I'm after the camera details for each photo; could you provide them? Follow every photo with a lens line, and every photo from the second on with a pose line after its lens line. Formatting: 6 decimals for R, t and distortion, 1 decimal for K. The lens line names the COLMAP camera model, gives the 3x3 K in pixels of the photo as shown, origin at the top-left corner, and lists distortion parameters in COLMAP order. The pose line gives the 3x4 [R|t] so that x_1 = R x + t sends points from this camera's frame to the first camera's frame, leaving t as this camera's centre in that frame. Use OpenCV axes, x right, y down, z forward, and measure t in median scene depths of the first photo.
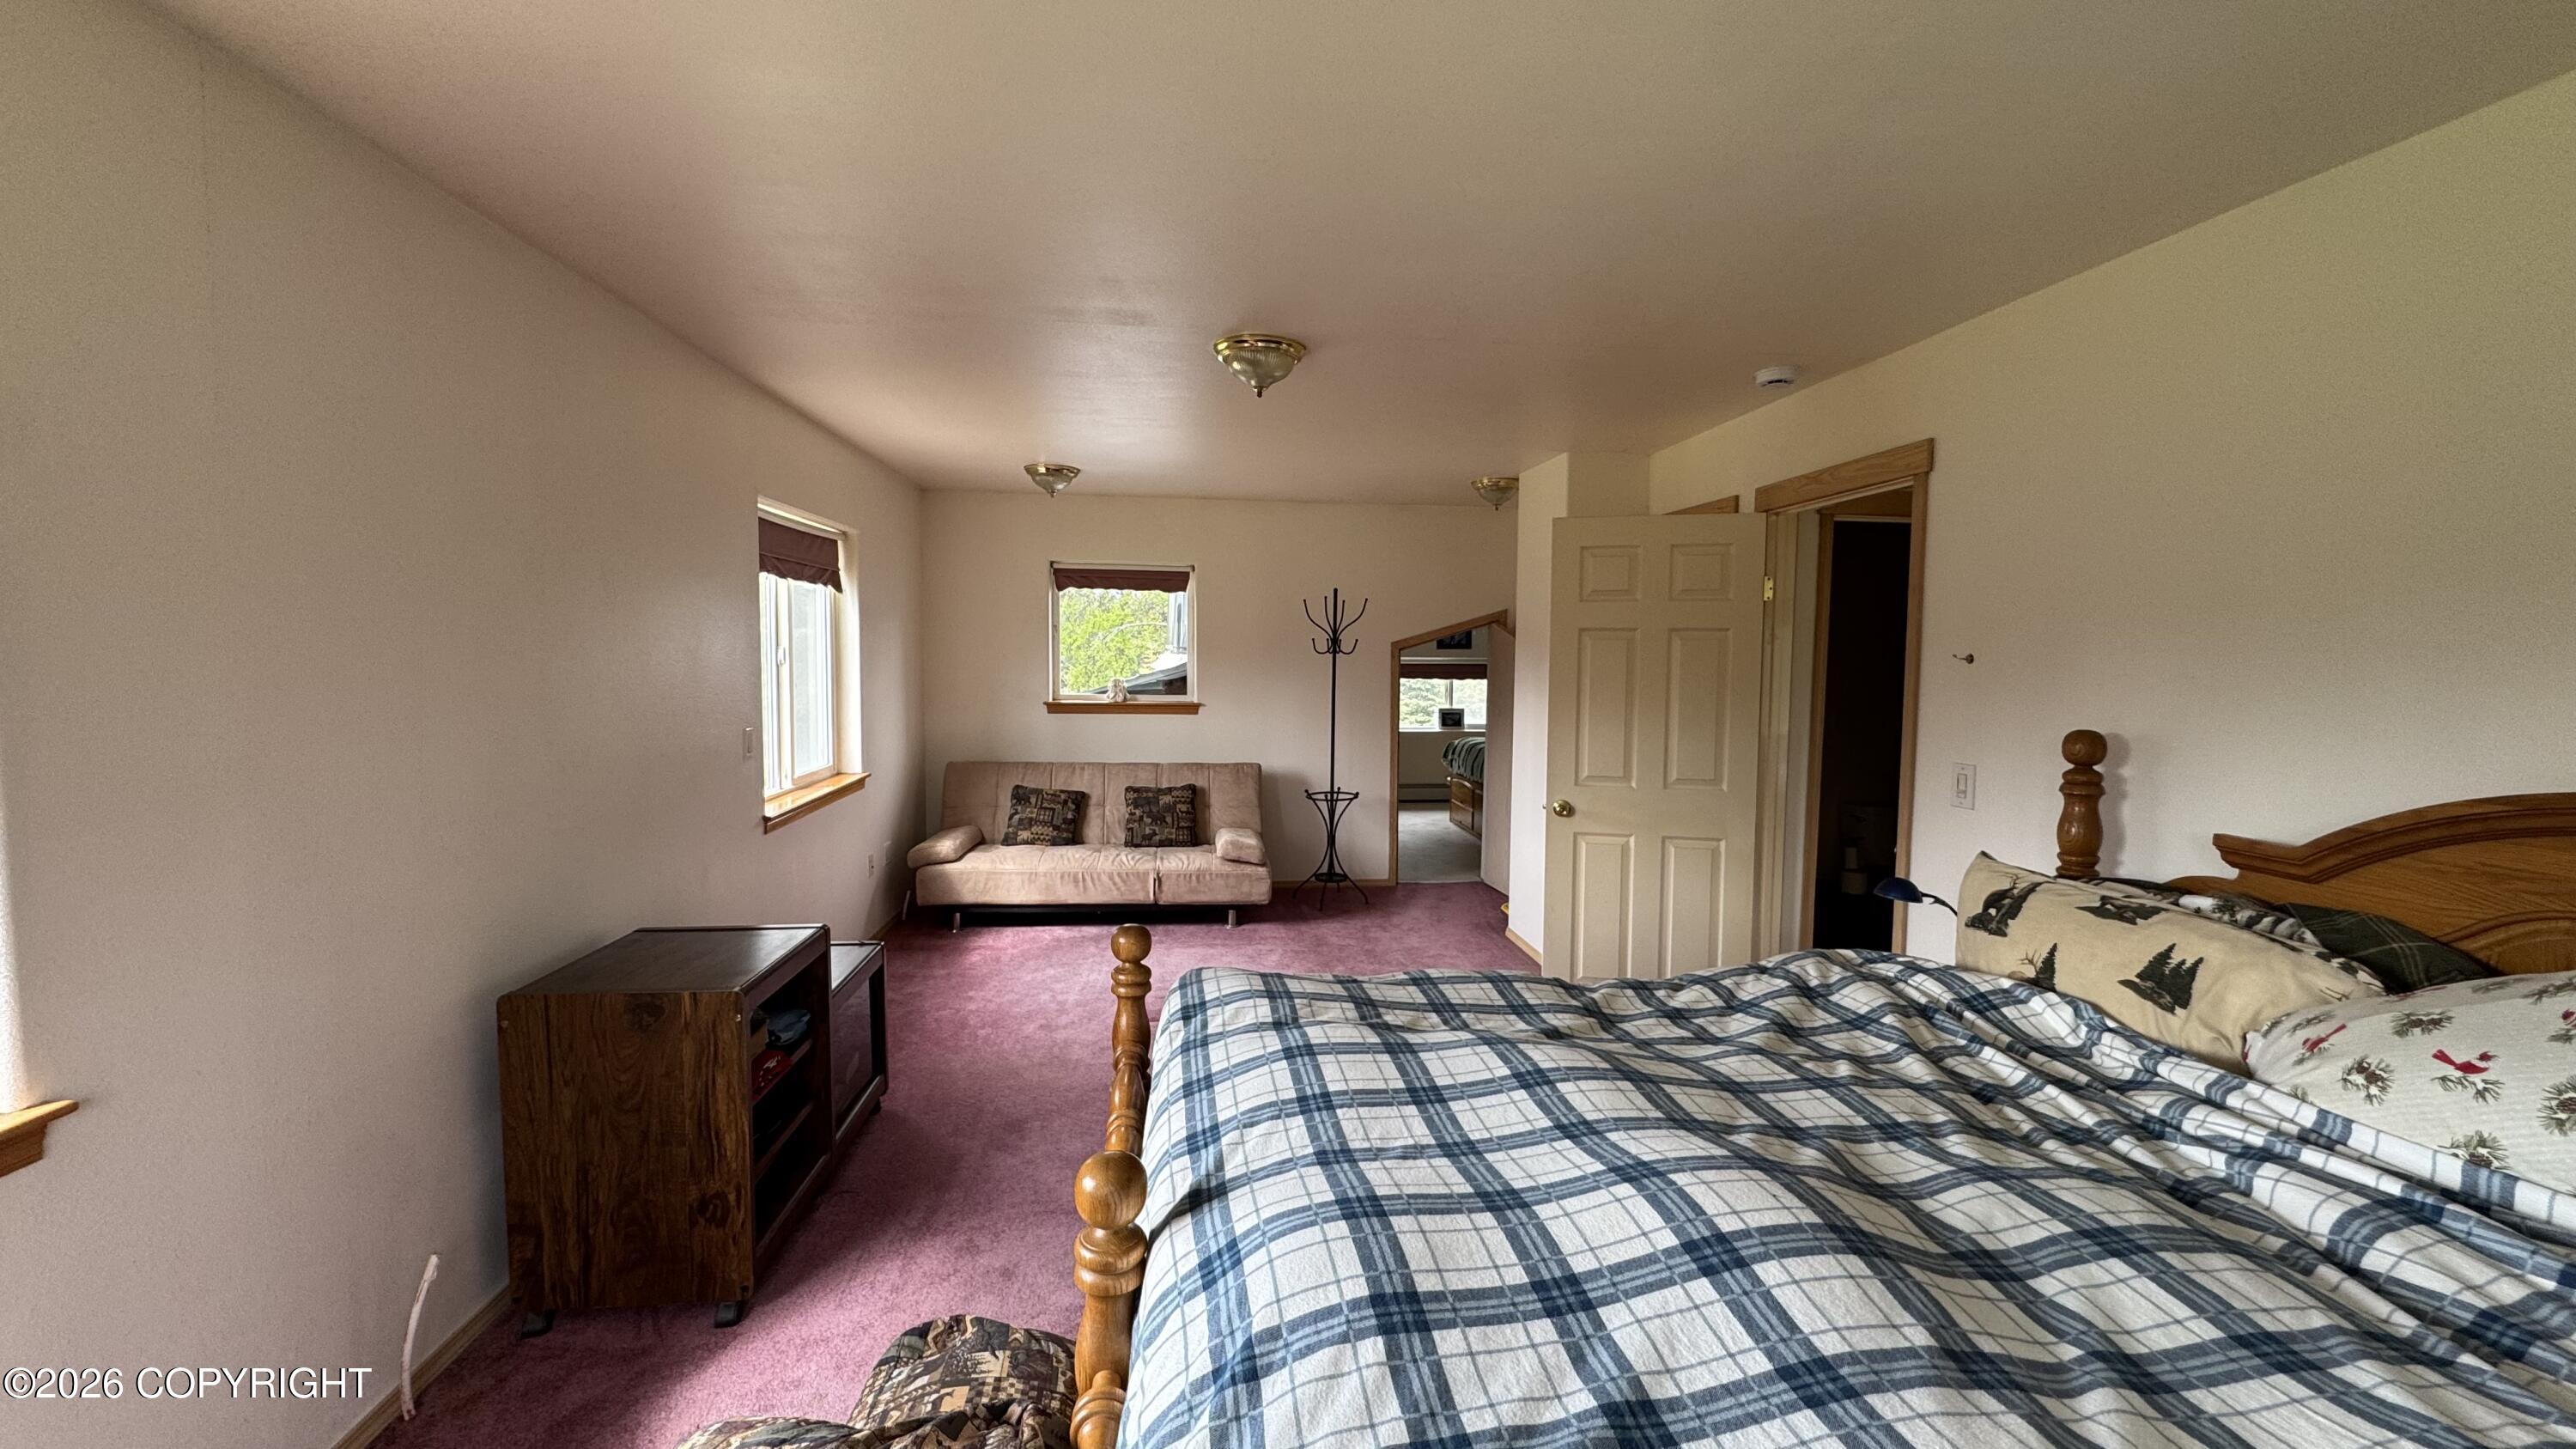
lens RADIAL K [[1022.1, 0, 1288.3], [0, 1022.1, 721.7], [0, 0, 1]] dist [0.002087, -0.000539]
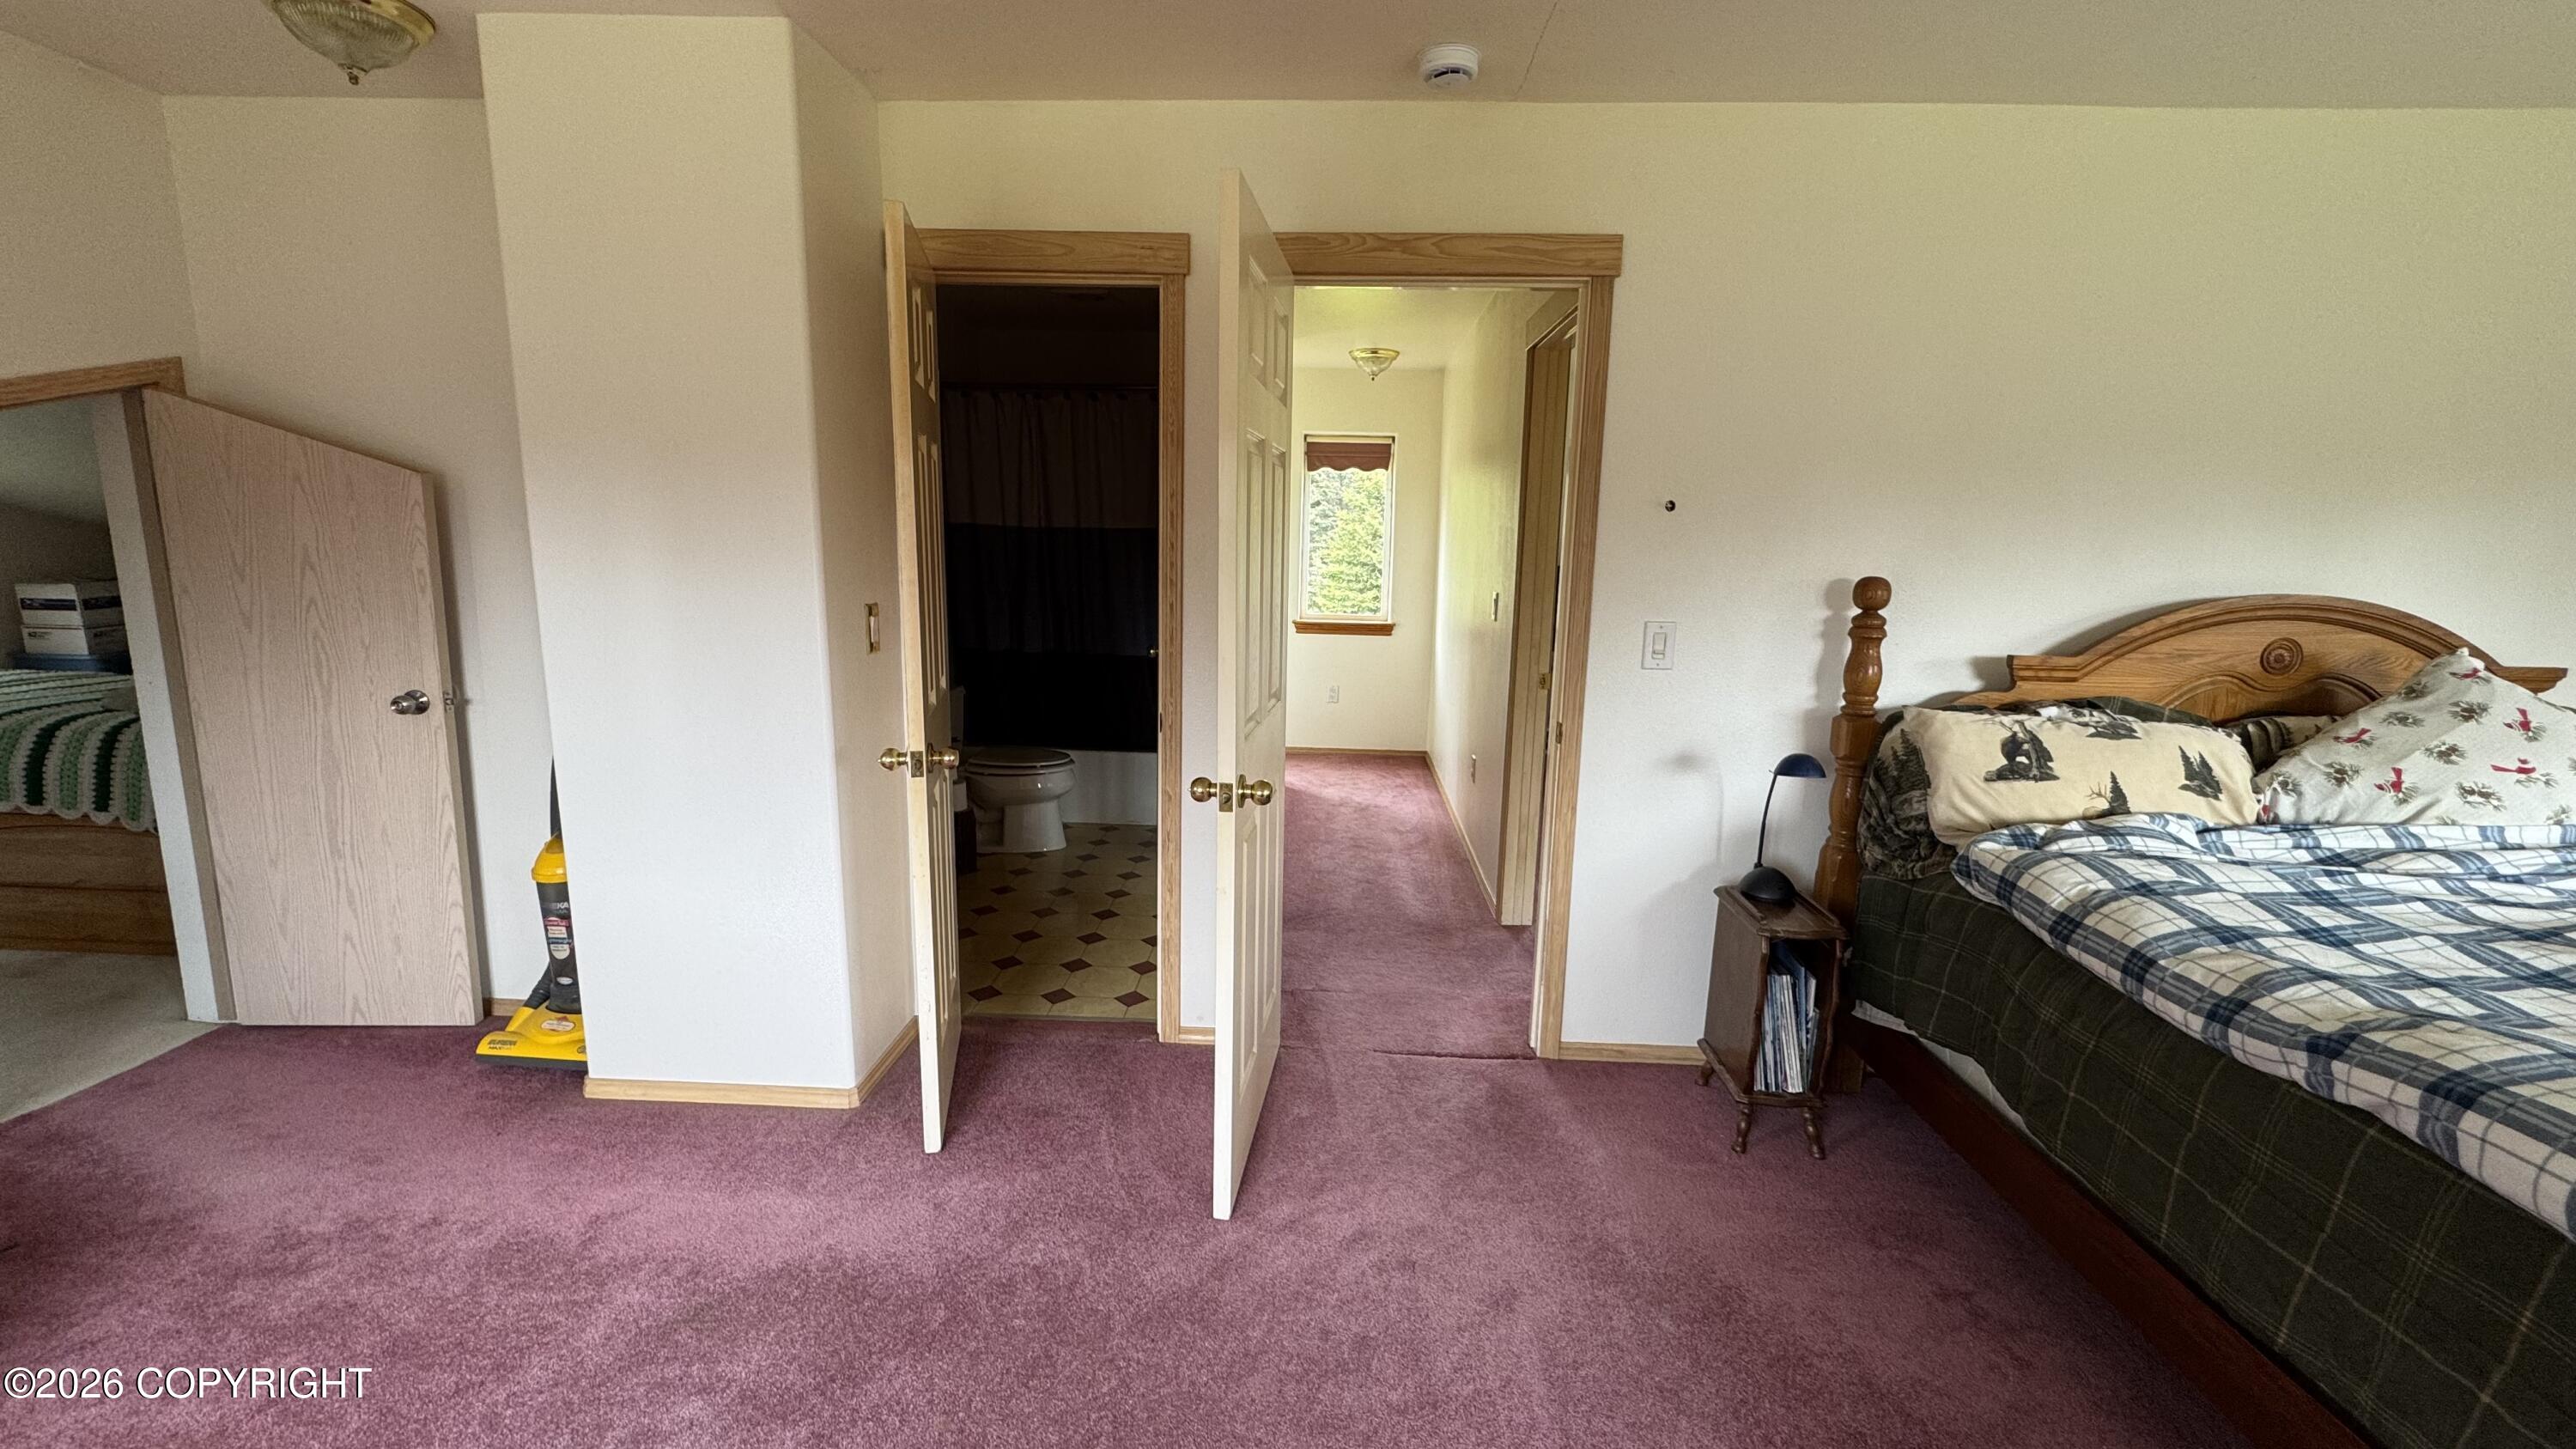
lens RADIAL K [[1022.1, 0, 1273.3], [0, 1022.1, 720.6], [0, 0, 1]] dist [0.002087, -0.000539]
pose [[0.159249, -0.178948, 0.970885, -0.306892], [0.048139, 0.983673, 0.173409, -0.047711], [-0.986064, 0.019122, 0.165263, 1.197768]]
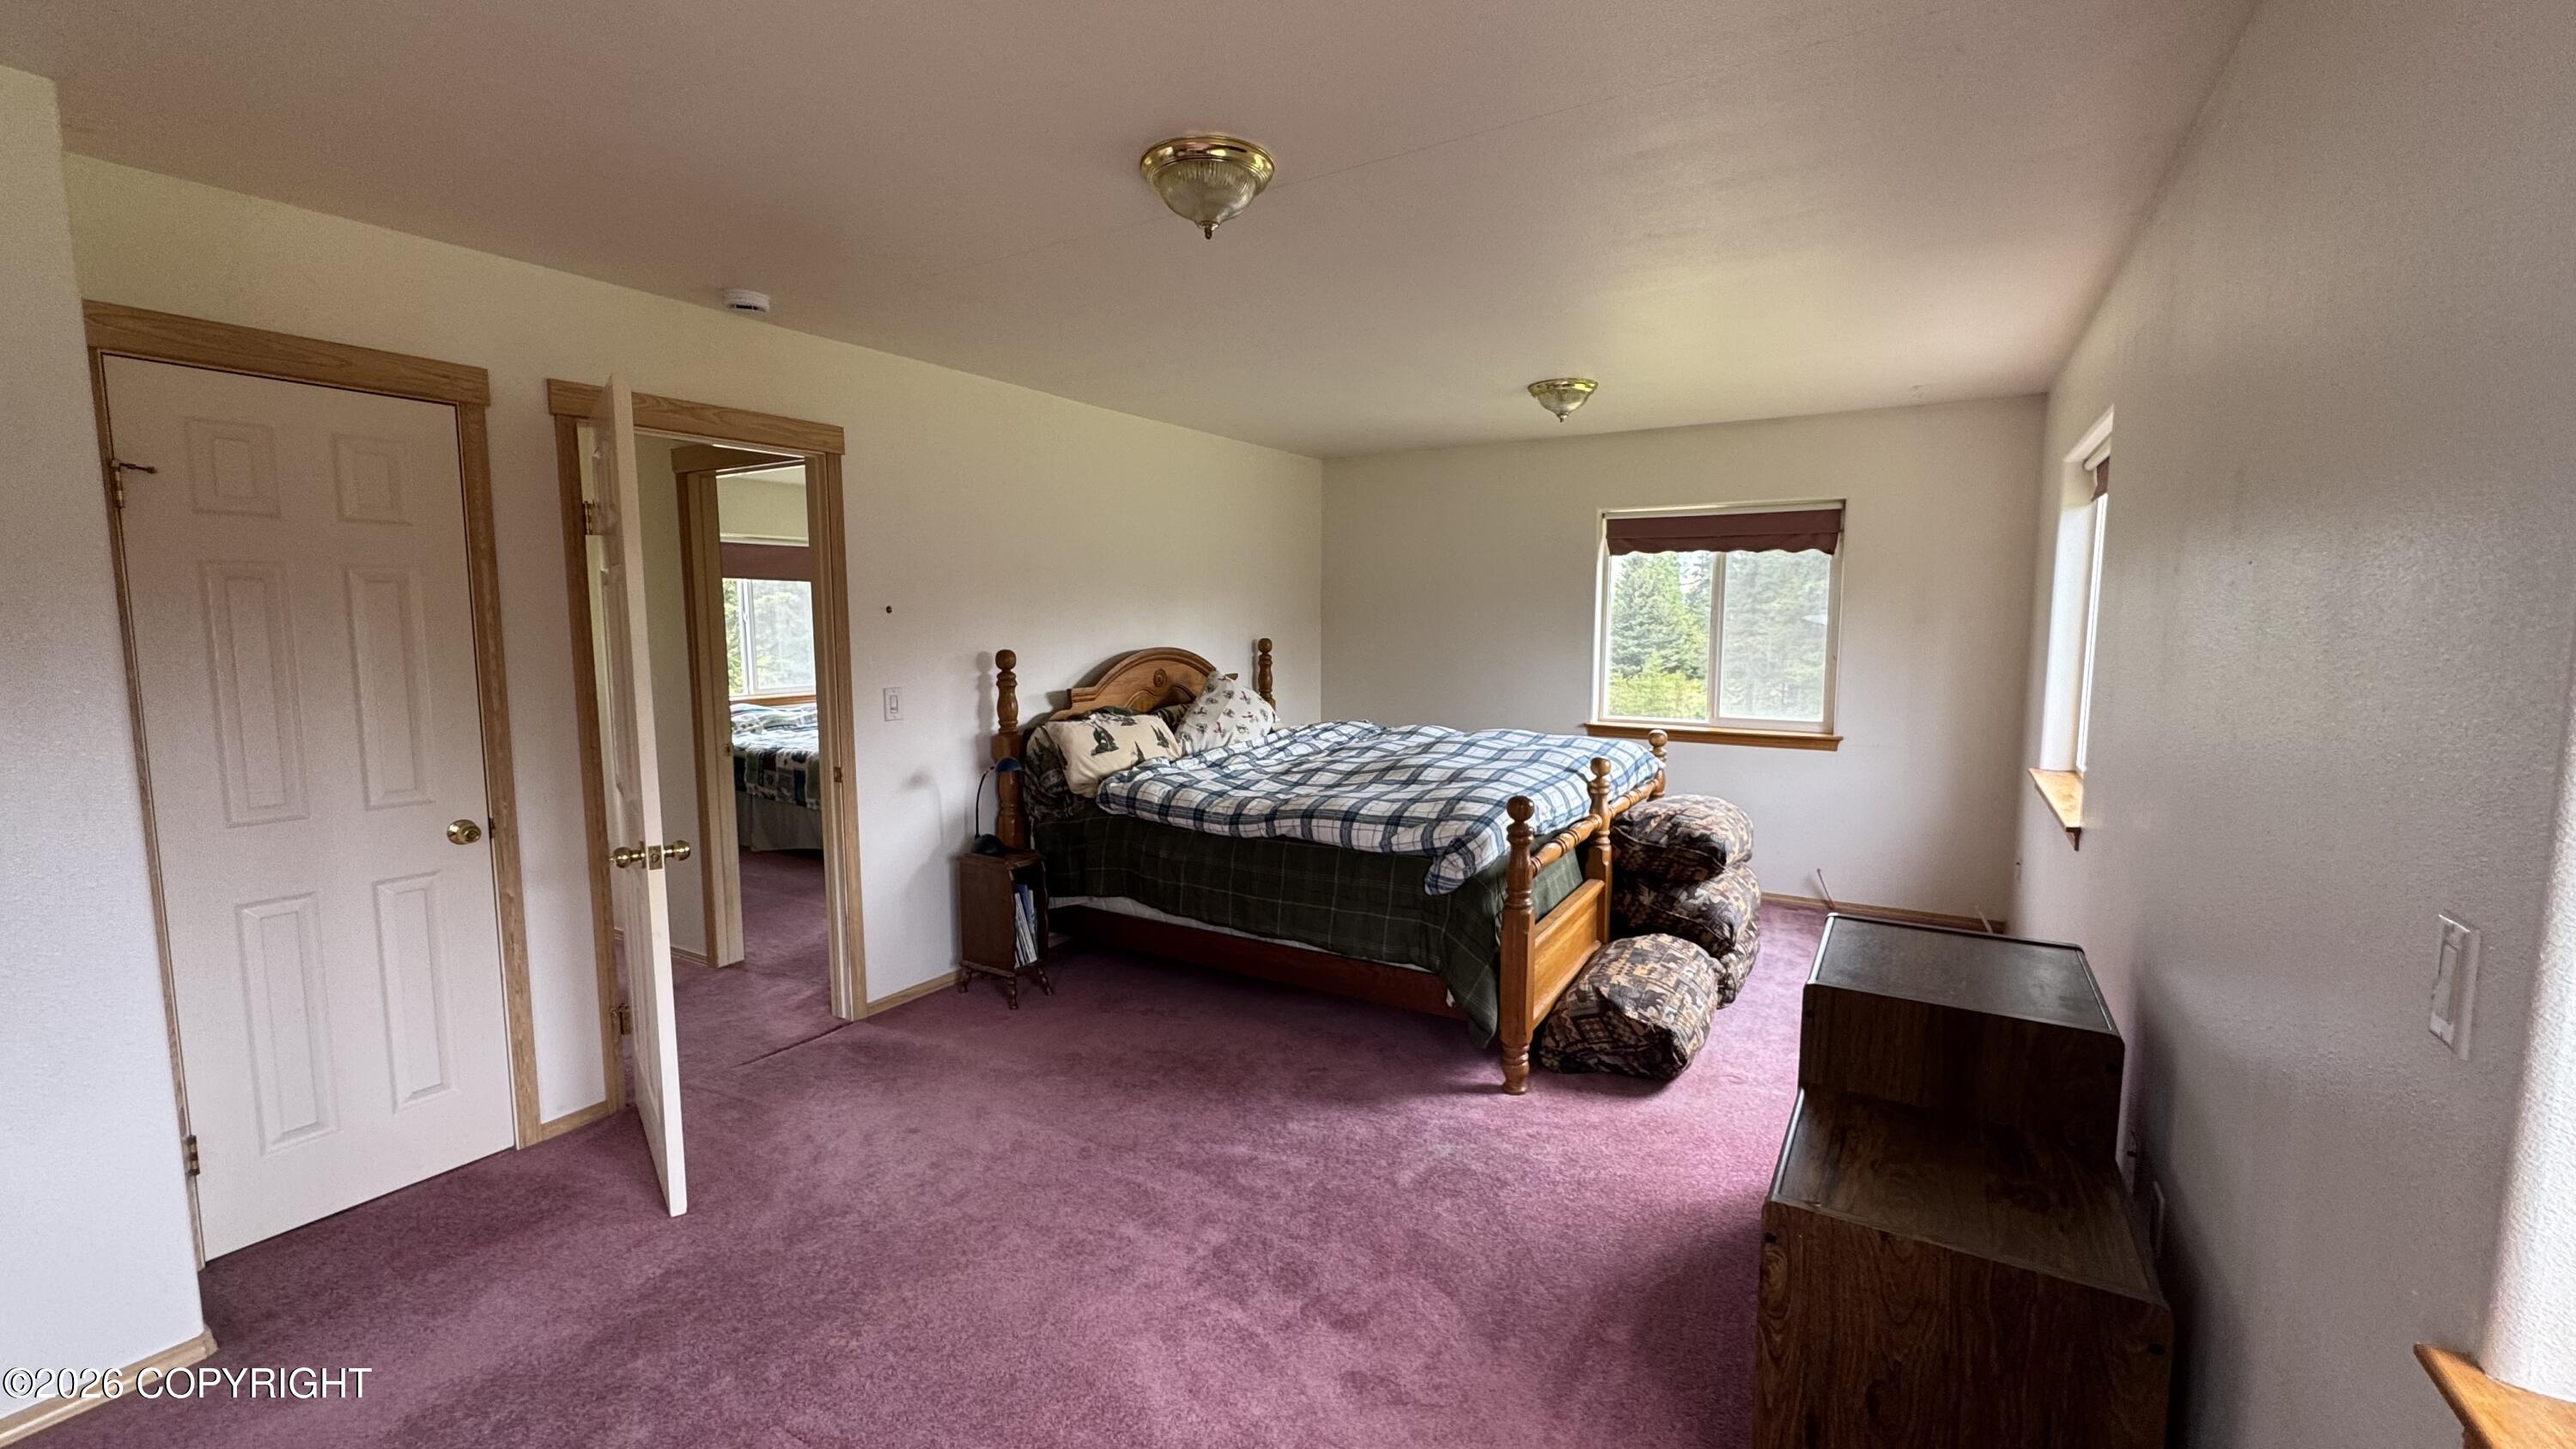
lens RADIAL K [[1022.1, 0, 1284.3], [0, 1022.1, 719.6], [0, 0, 1]] dist [0.002087, -0.000539]
pose [[-0.783985, -0.075433, 0.616179, -0.579506], [0.035092, 0.985618, 0.165308, -0.122792], [-0.619787, 0.151222, -0.770063, 1.734839]]
